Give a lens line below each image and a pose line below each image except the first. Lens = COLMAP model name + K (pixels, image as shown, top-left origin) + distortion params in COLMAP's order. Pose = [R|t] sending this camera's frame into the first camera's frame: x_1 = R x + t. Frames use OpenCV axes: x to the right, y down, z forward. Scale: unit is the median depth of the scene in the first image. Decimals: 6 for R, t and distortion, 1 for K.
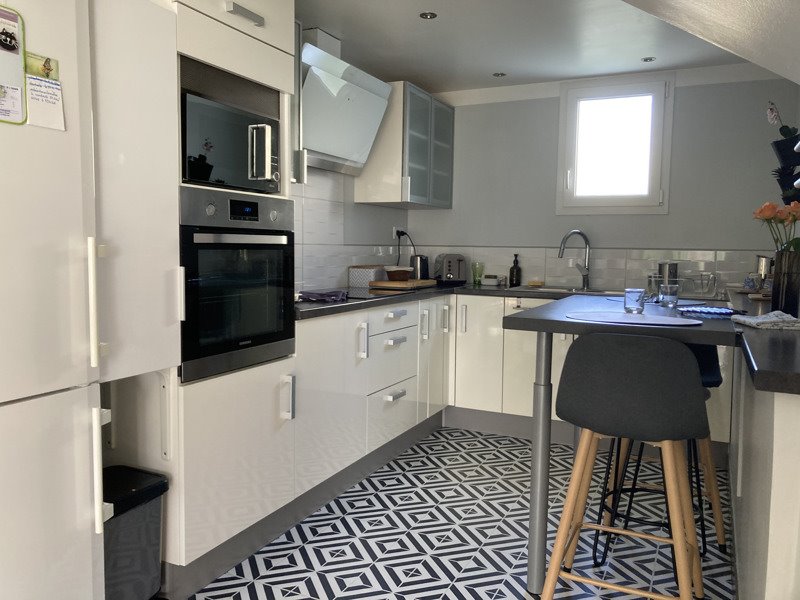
lens RADIAL K [[651.2, 0, 402.4], [0, 651.2, 296.7], [0, 0, 1]] dist [0.034363, -0.037257]
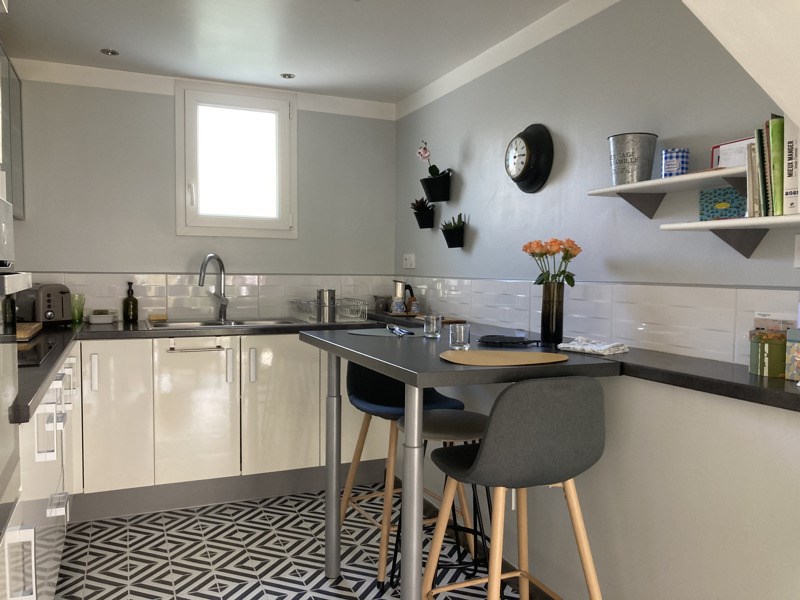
lens RADIAL K [[651.2, 0, 399.0], [0, 651.2, 306.6], [0, 0, 1]] dist [0.034363, -0.037257]
pose [[0.651681, -0.056164, 0.756411, -0.229541], [0.057824, 0.998031, 0.024286, -0.037848], [-0.756286, 0.027911, 0.653646, 0.239870]]
